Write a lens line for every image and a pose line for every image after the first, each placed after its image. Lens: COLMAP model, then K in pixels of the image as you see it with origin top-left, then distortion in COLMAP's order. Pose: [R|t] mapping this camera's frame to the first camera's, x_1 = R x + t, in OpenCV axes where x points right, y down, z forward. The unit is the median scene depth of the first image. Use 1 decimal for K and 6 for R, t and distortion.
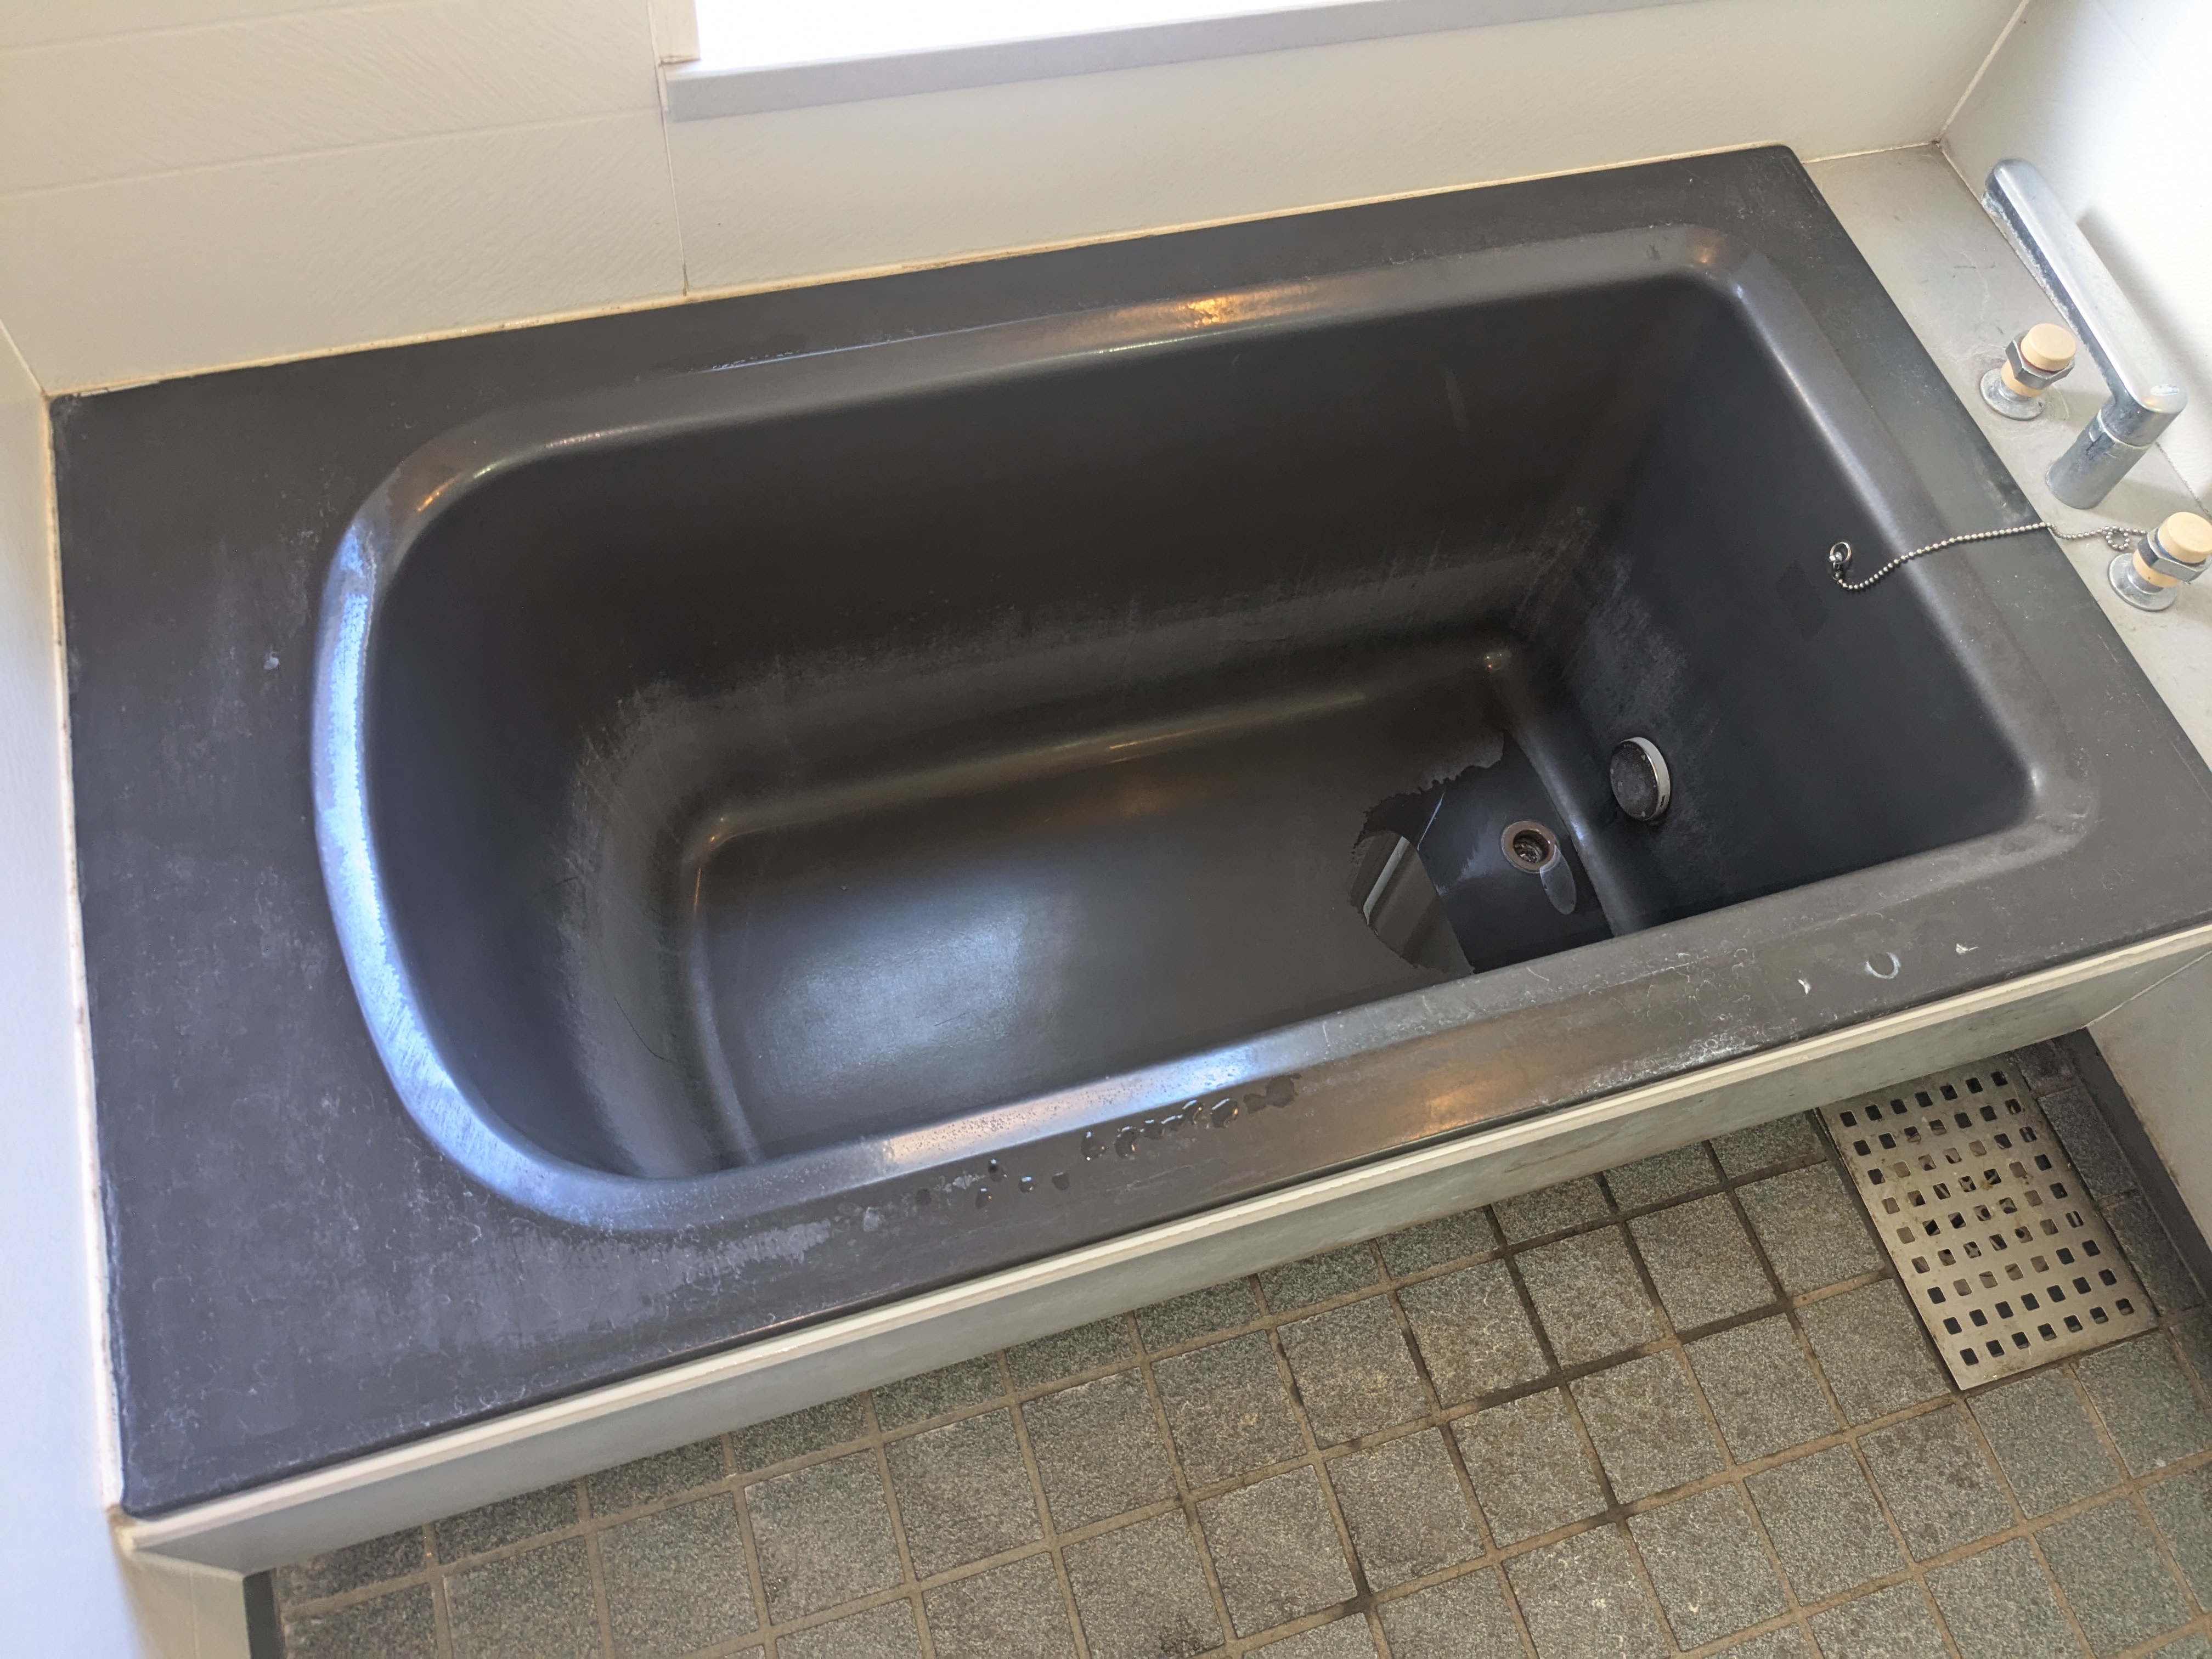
lens RADIAL K [[1761.8, 0, 1101.0], [0, 1761.8, 822.4], [0, 0, 1]] dist [0.036251, -0.066467]
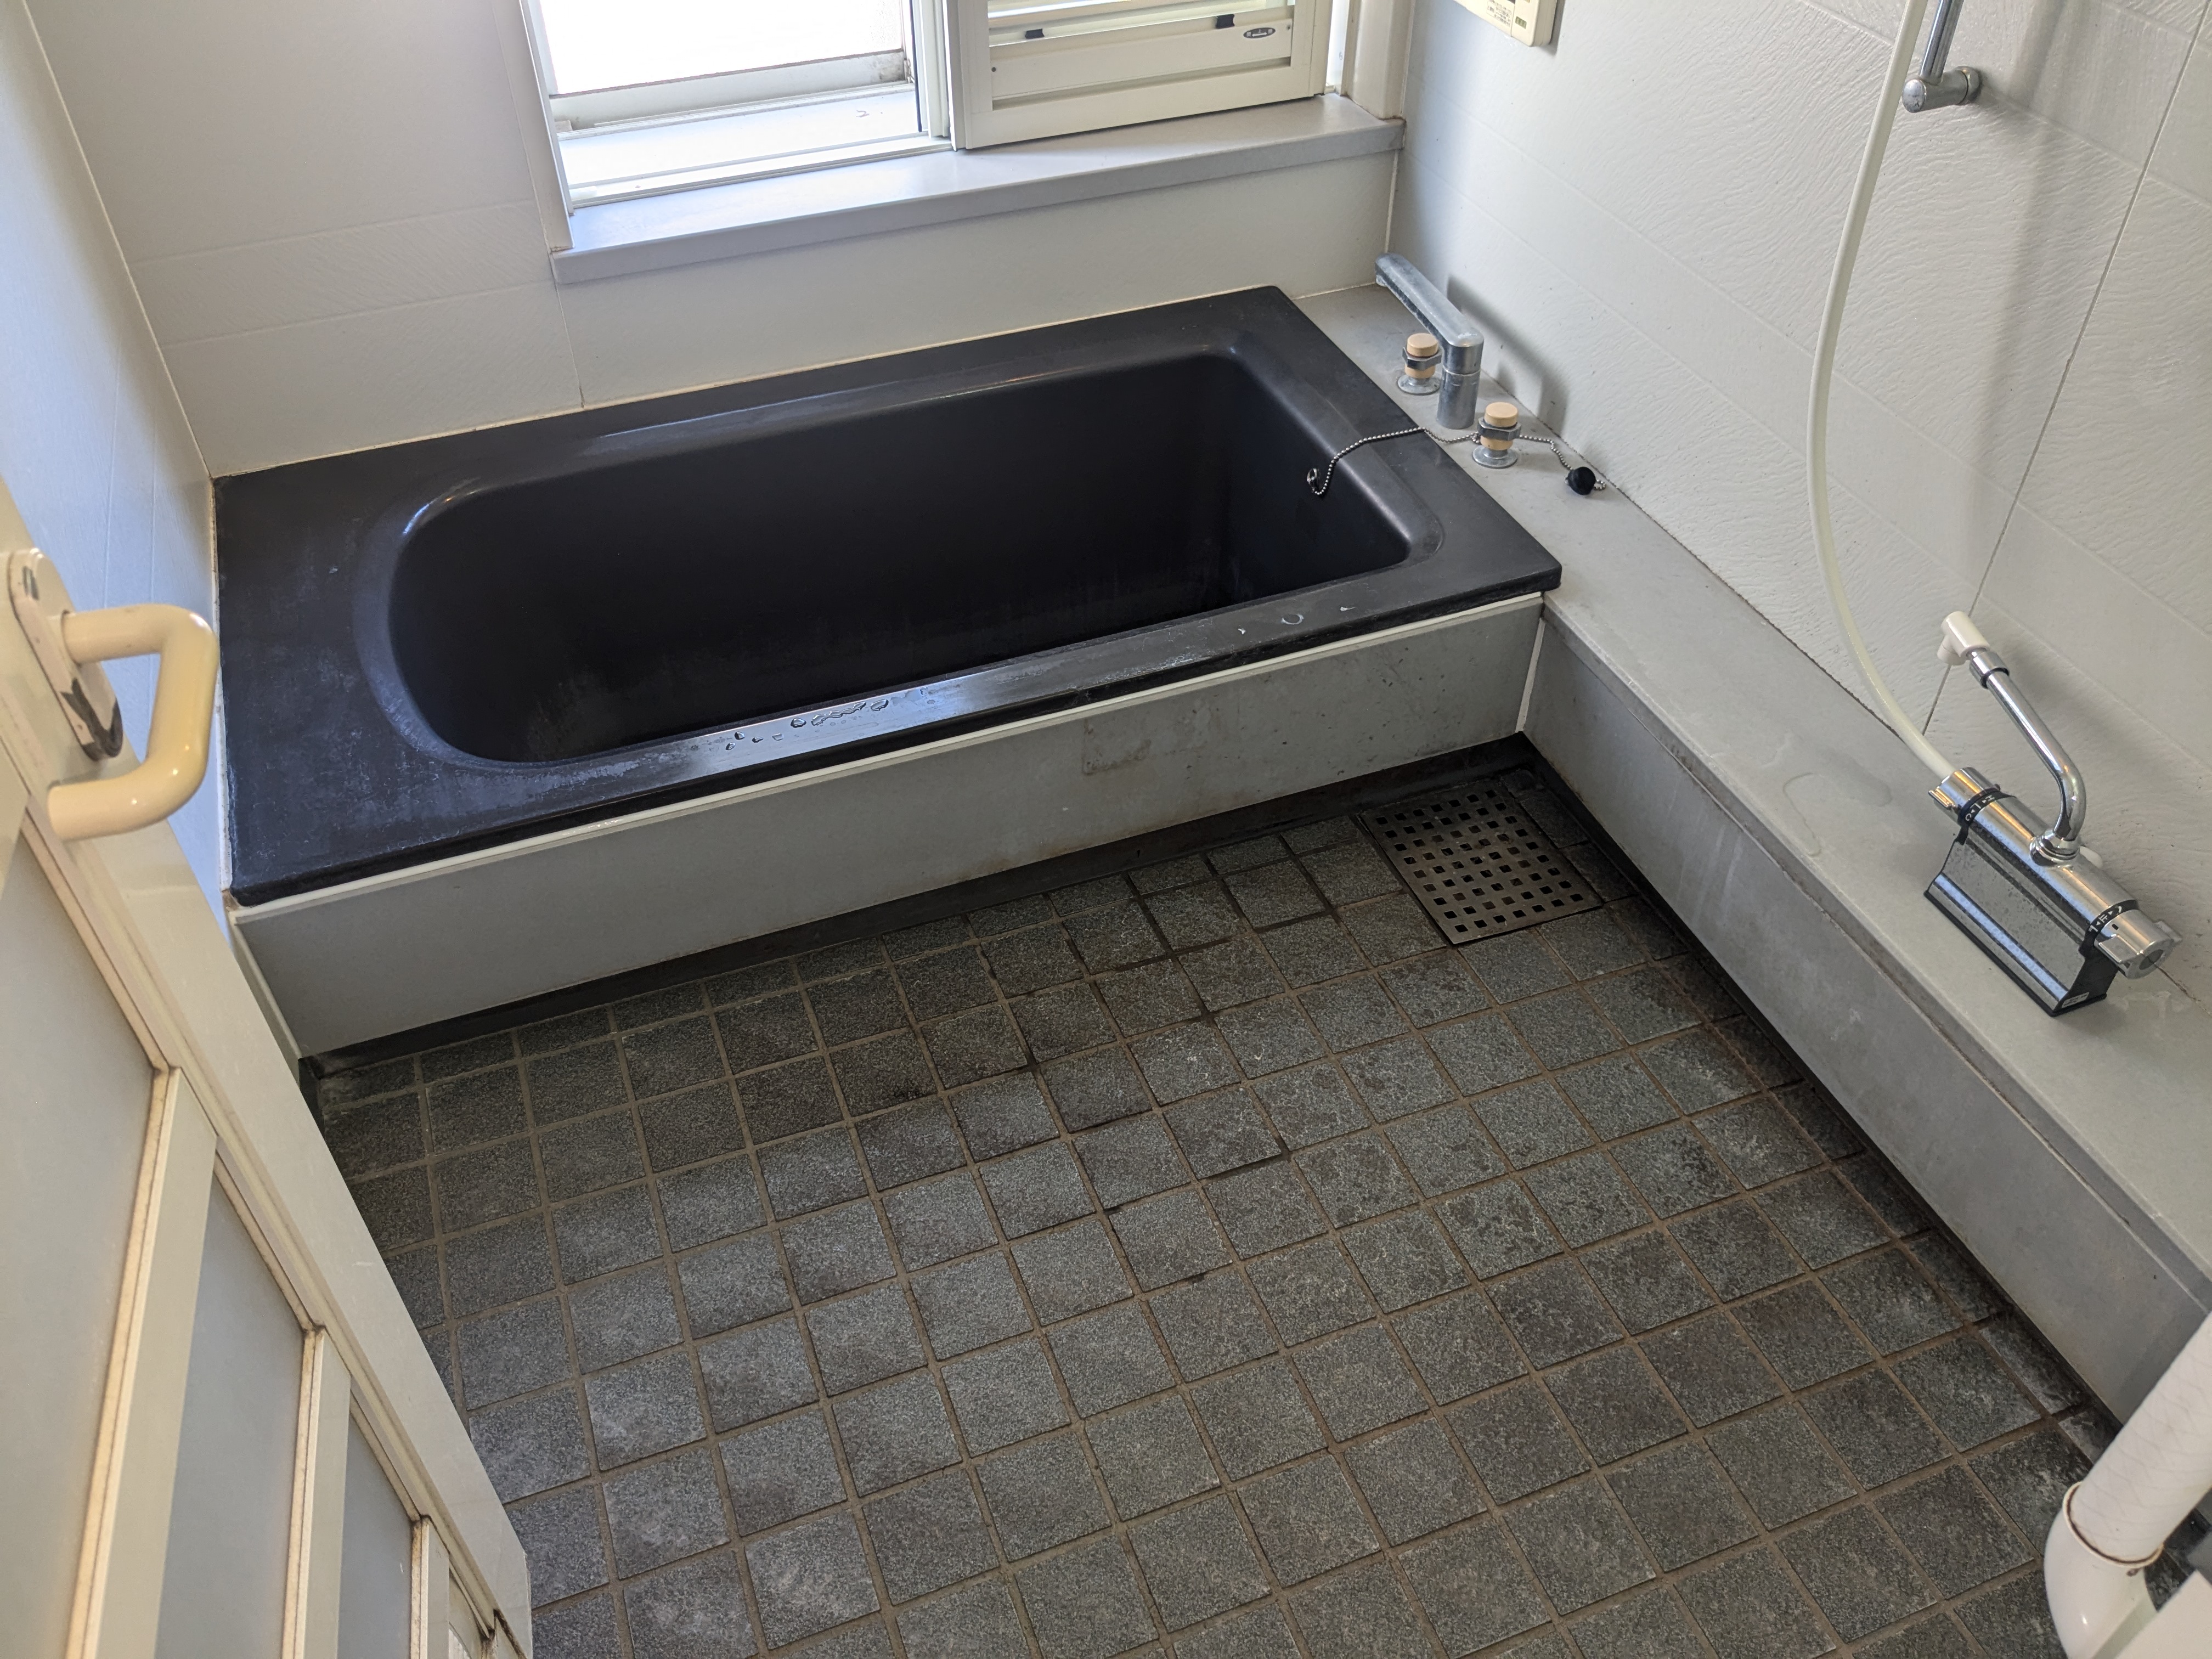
lens RADIAL K [[1761.8, 0, 1101.8], [0, 1761.8, 844.5], [0, 0, 1]] dist [0.036251, -0.066467]
pose [[0.991581, -0.125767, -0.030813, 0.259082], [0.109858, 0.943066, -0.313938, 0.688937], [0.068542, 0.307910, 0.948943, -0.444890]]
